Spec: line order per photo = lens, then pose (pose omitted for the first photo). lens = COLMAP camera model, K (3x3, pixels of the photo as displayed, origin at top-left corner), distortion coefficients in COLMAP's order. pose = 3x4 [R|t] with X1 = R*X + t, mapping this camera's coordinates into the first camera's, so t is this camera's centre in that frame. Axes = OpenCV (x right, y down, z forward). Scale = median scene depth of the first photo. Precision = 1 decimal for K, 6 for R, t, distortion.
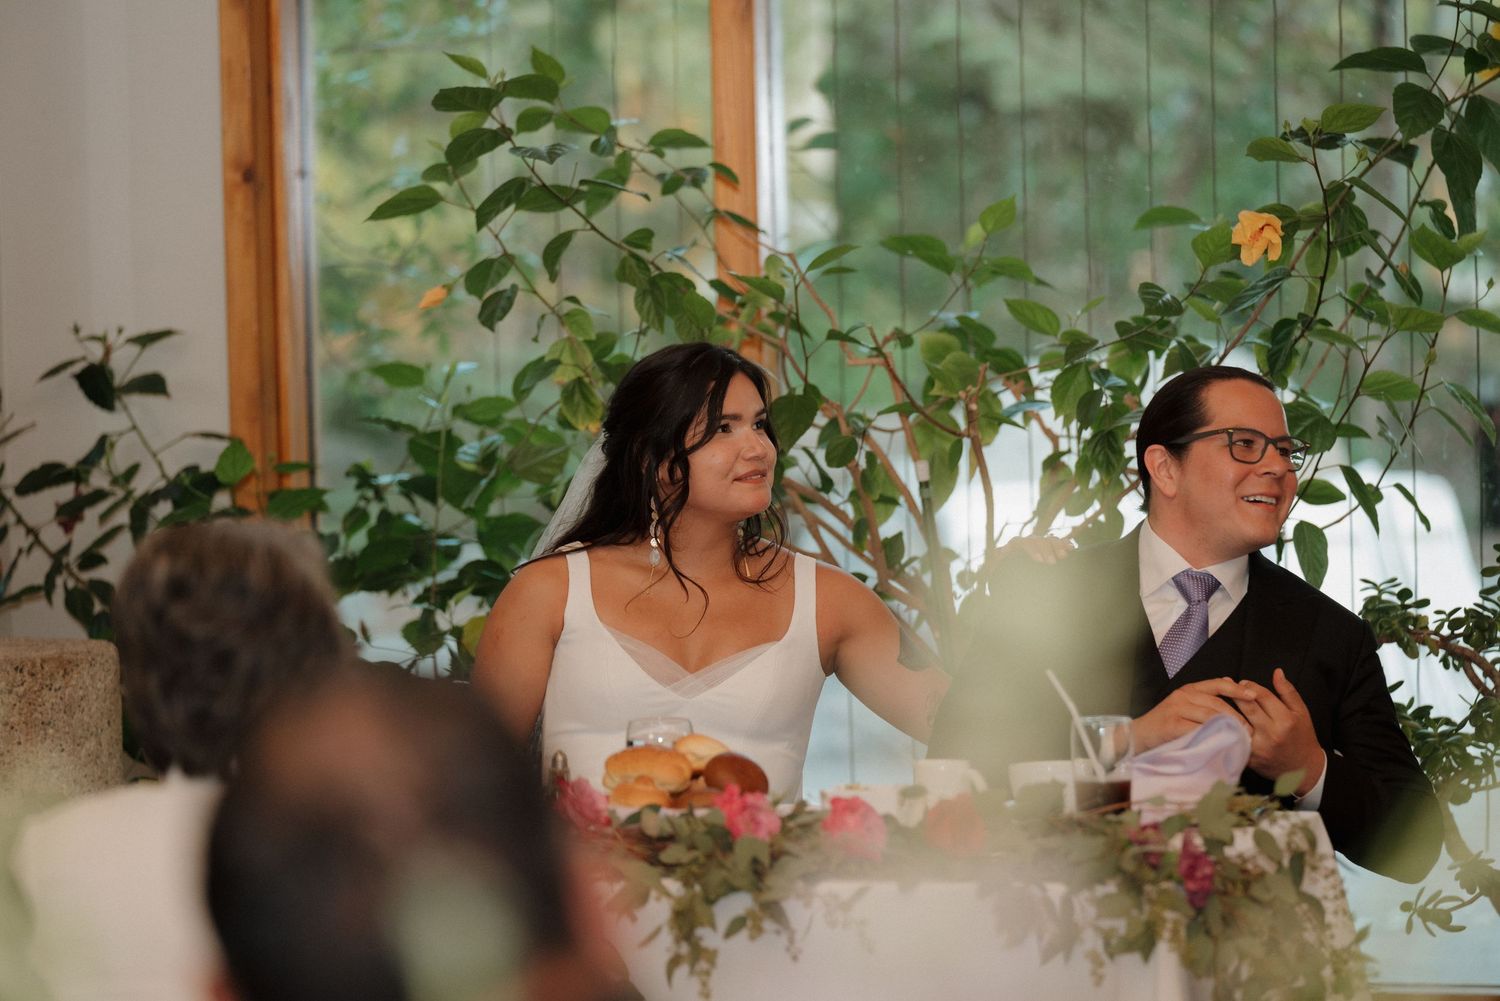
lens RADIAL K [[6159.2, 0, 752.1], [0, 6159.2, 496.9], [0, 0, 1]] dist [0.012906, 0.000000]
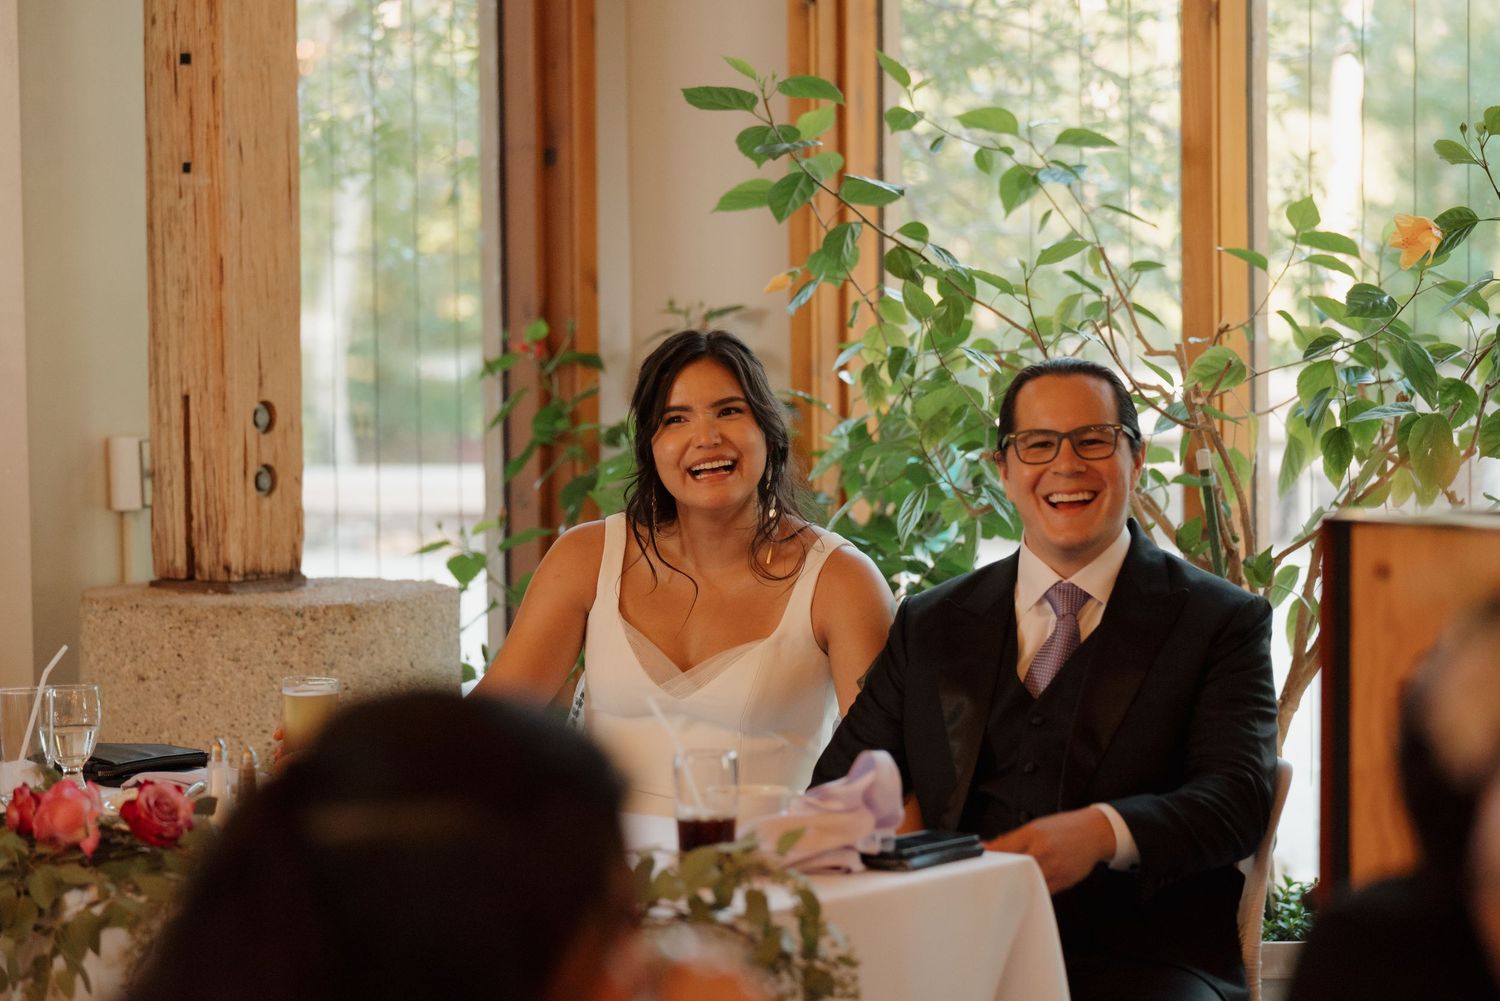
lens RADIAL K [[4603.3, 0, 750.1], [0, 4603.3, 502.1], [0, 0, 1]] dist [-0.060611, 0.000000]
pose [[0.914193, 0.038729, -0.403423, 0.275489], [-0.030341, 0.999170, 0.027165, -0.016274], [0.404141, -0.012593, 0.914610, 0.267931]]
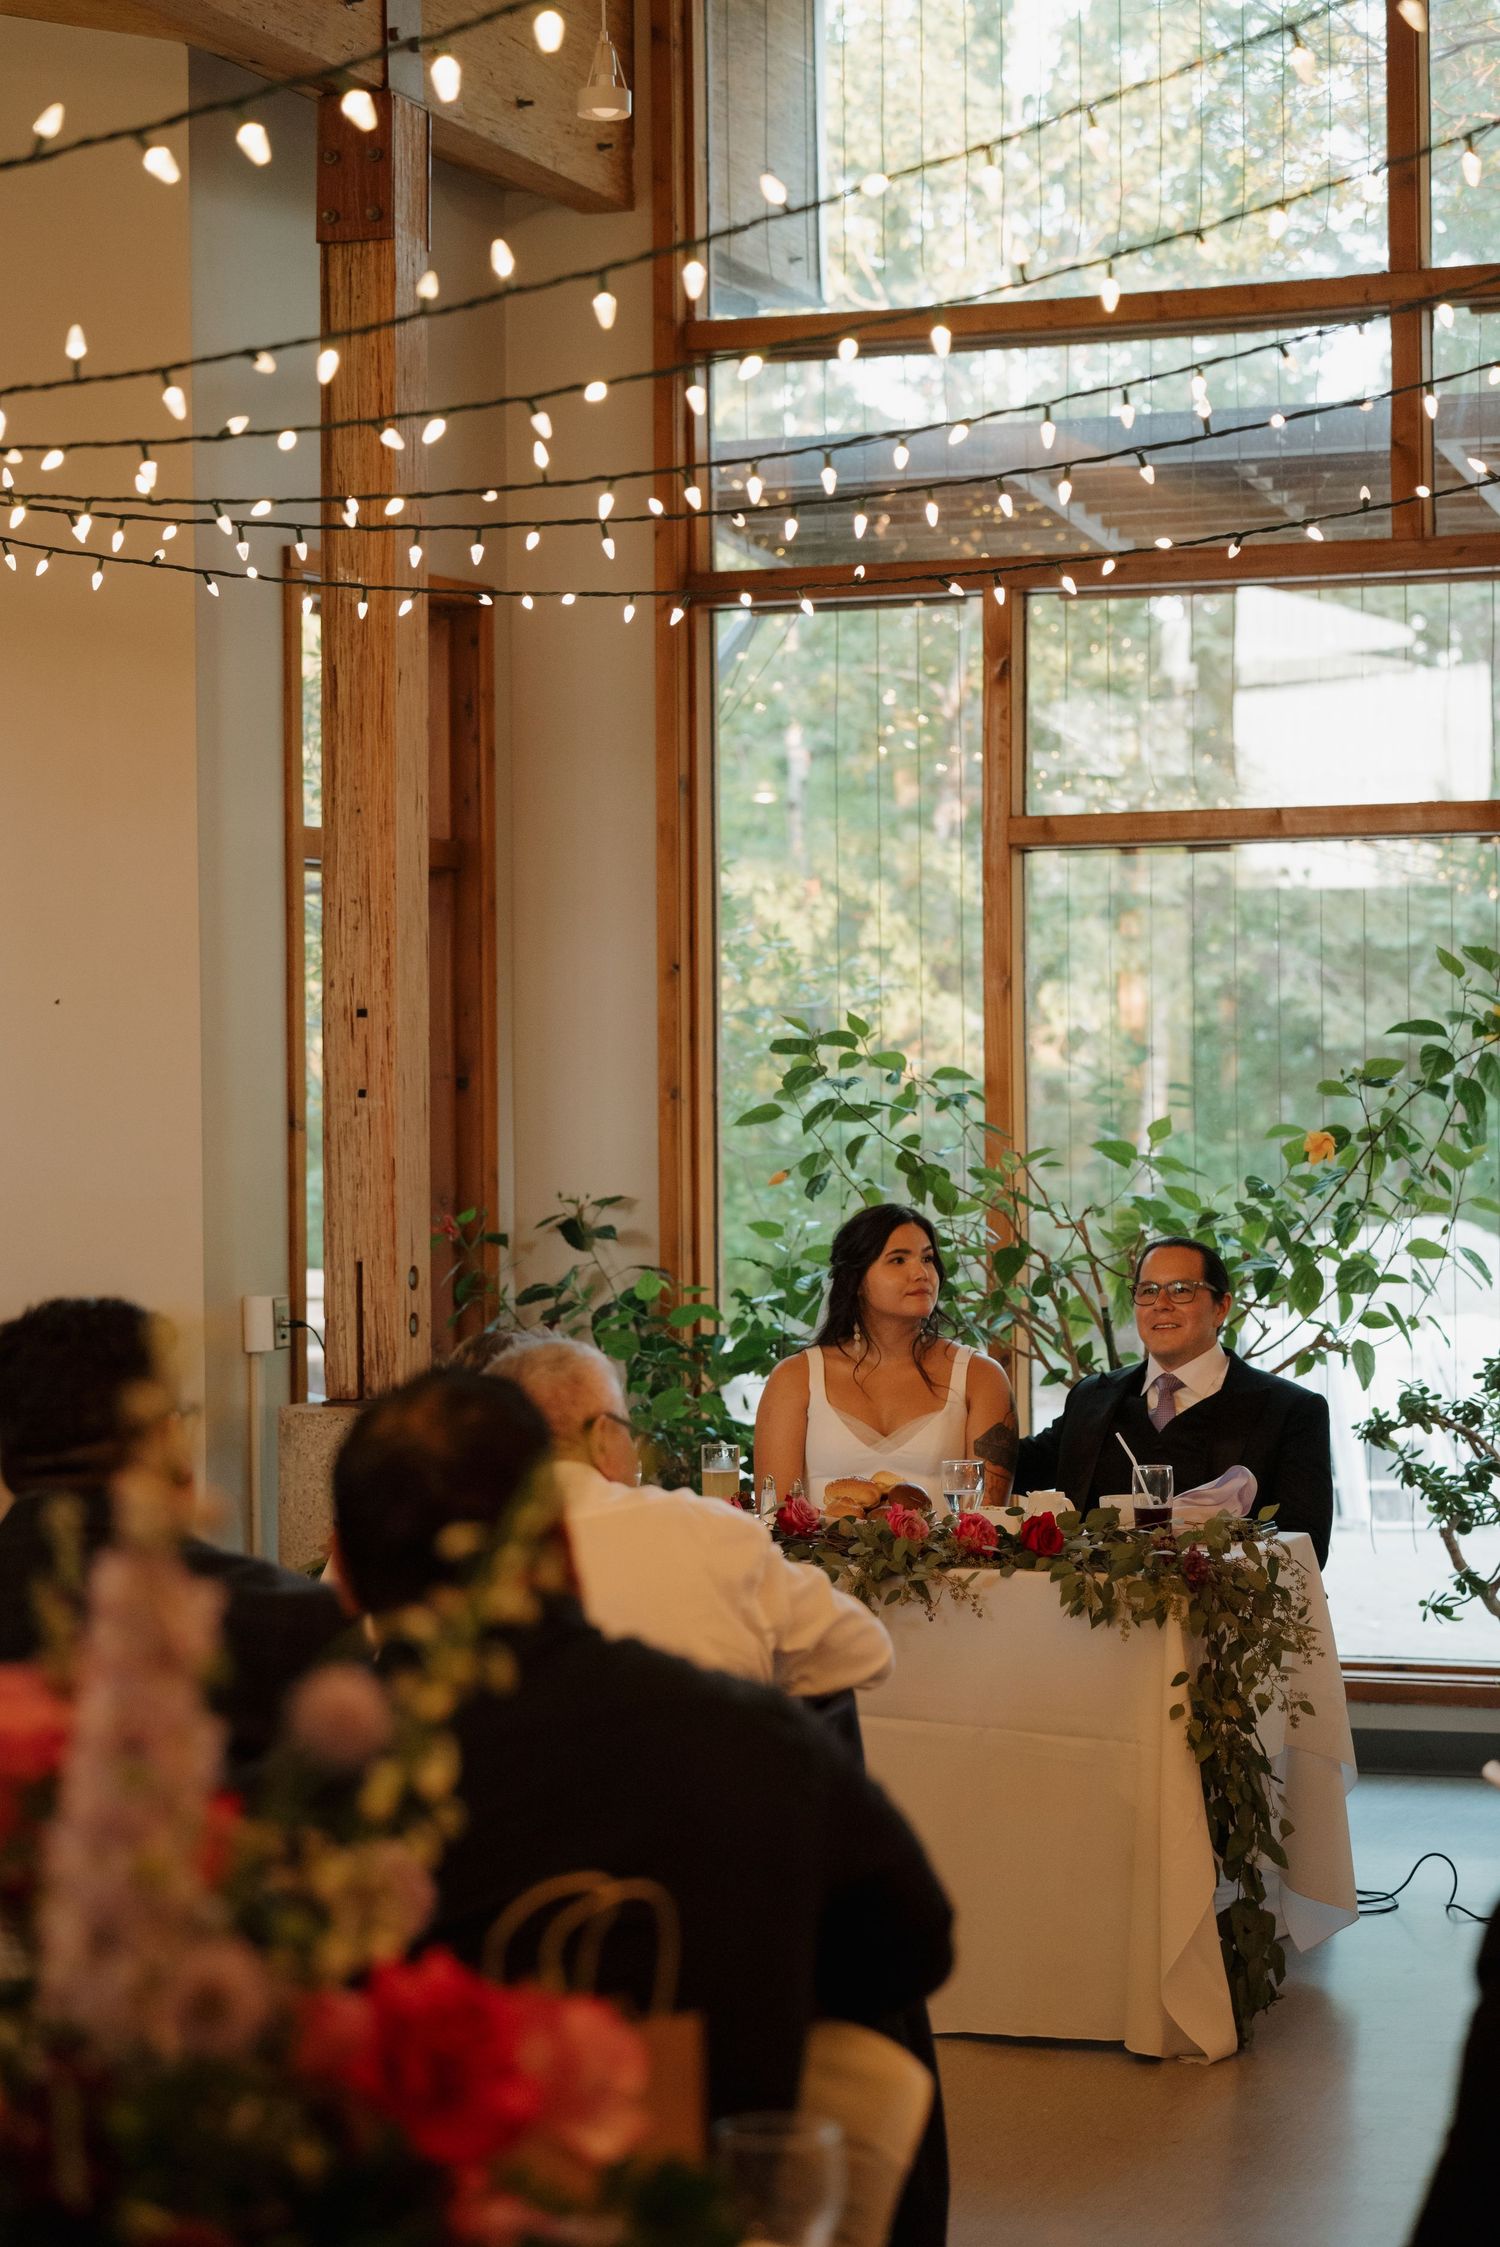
lens RADIAL K [[4320.7, 0, 728.0], [0, 4320.7, 1114.6], [0, 0, 1]] dist [0.009029, 0.000000]
pose [[0.994534, 0.014386, -0.103422, 0.046072], [-0.019159, 0.998789, -0.045307, 0.000031], [0.102645, 0.047040, 0.993605, -0.046926]]
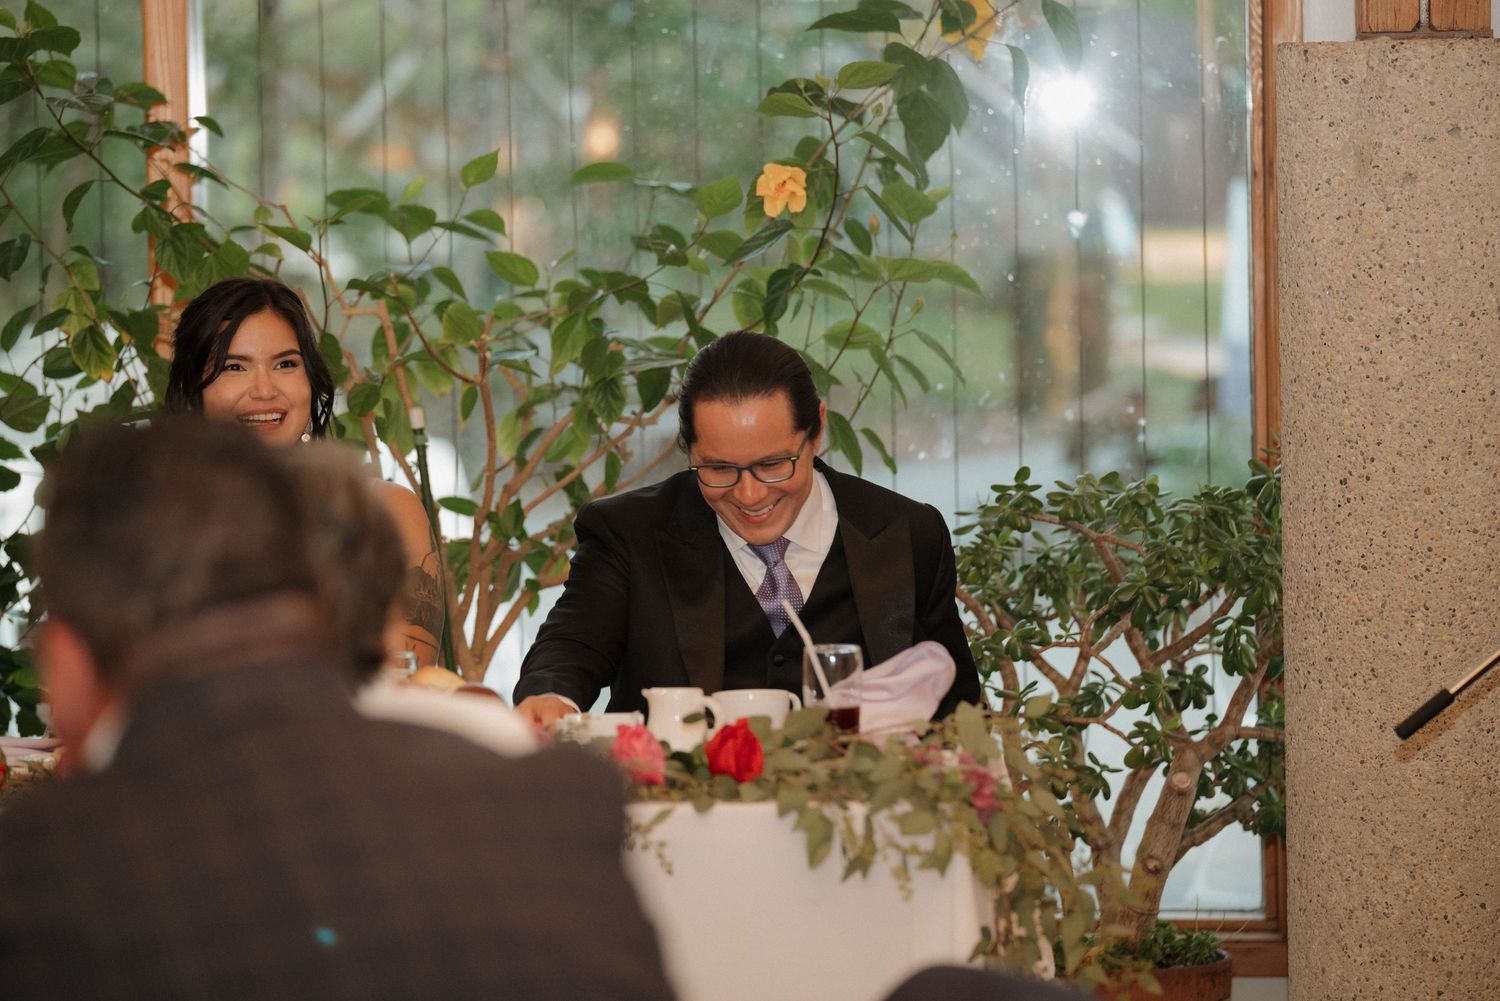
lens RADIAL K [[6069.7, 0, 748.7], [0, 6069.7, 501.9], [0, 0, 1]] dist [0.085202, 0.000000]
pose [[0.982106, -0.006813, 0.188204, -0.111720], [0.005728, 0.999964, 0.006311, 0.003783], [-0.188240, -0.005120, 0.982110, -0.001202]]
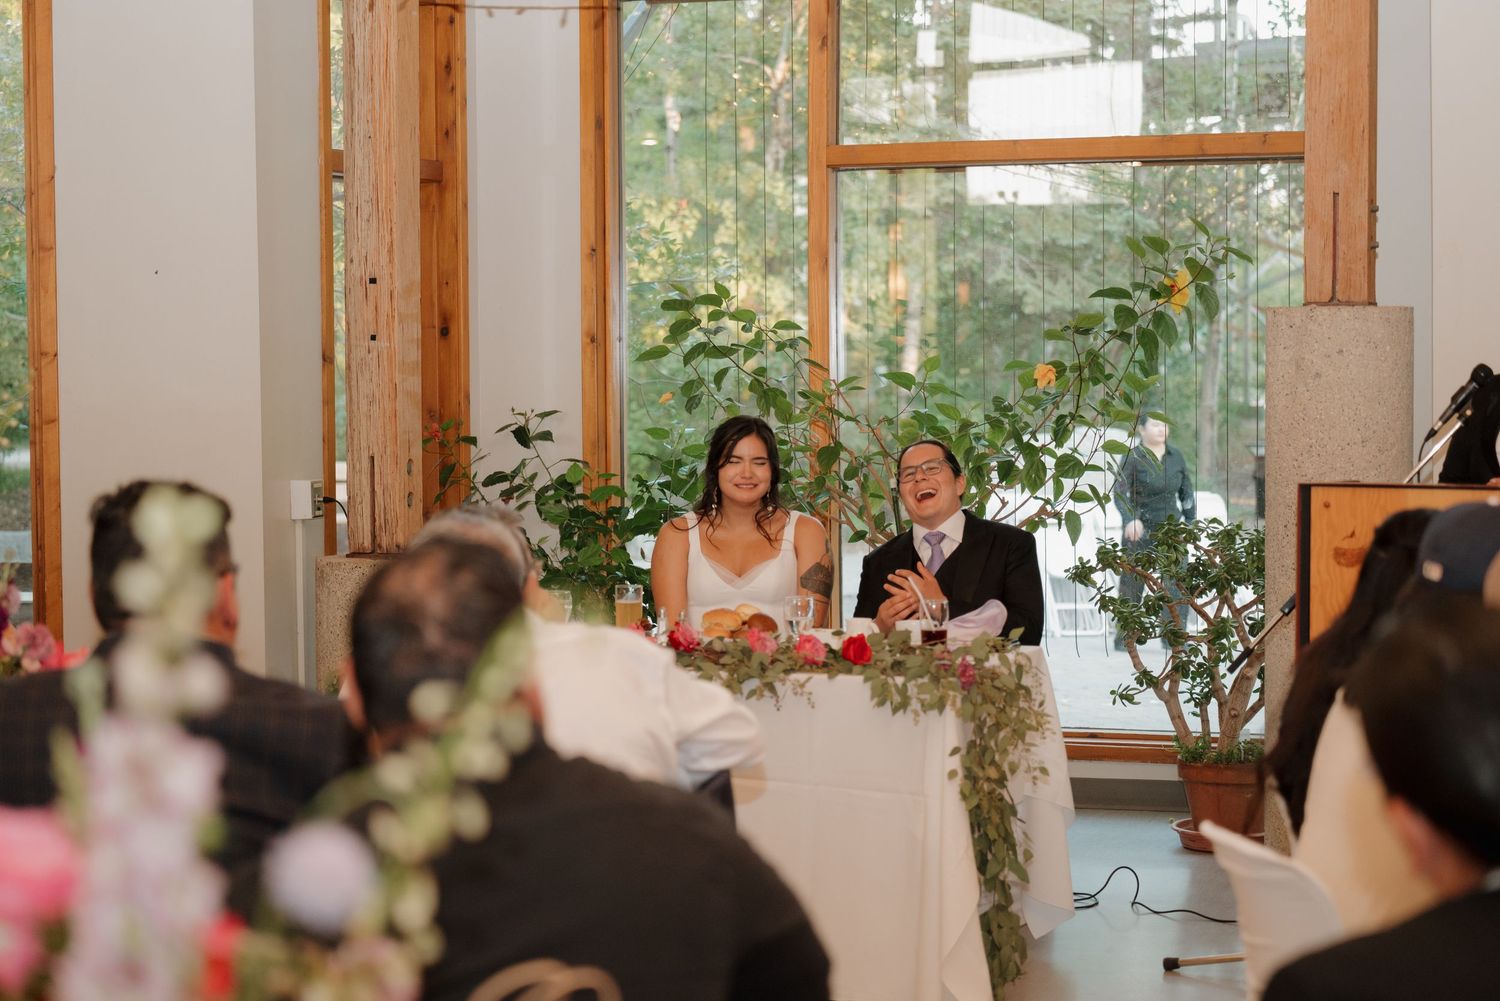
lens RADIAL K [[2884.3, 0, 761.3], [0, 2884.3, 501.5], [0, 0, 1]] dist [0.009029, 0.000000]
pose [[0.998286, 0.019029, -0.055348, 0.038740], [-0.018872, 0.999816, 0.003354, -0.000314], [0.055402, -0.002304, 0.998461, 0.000528]]
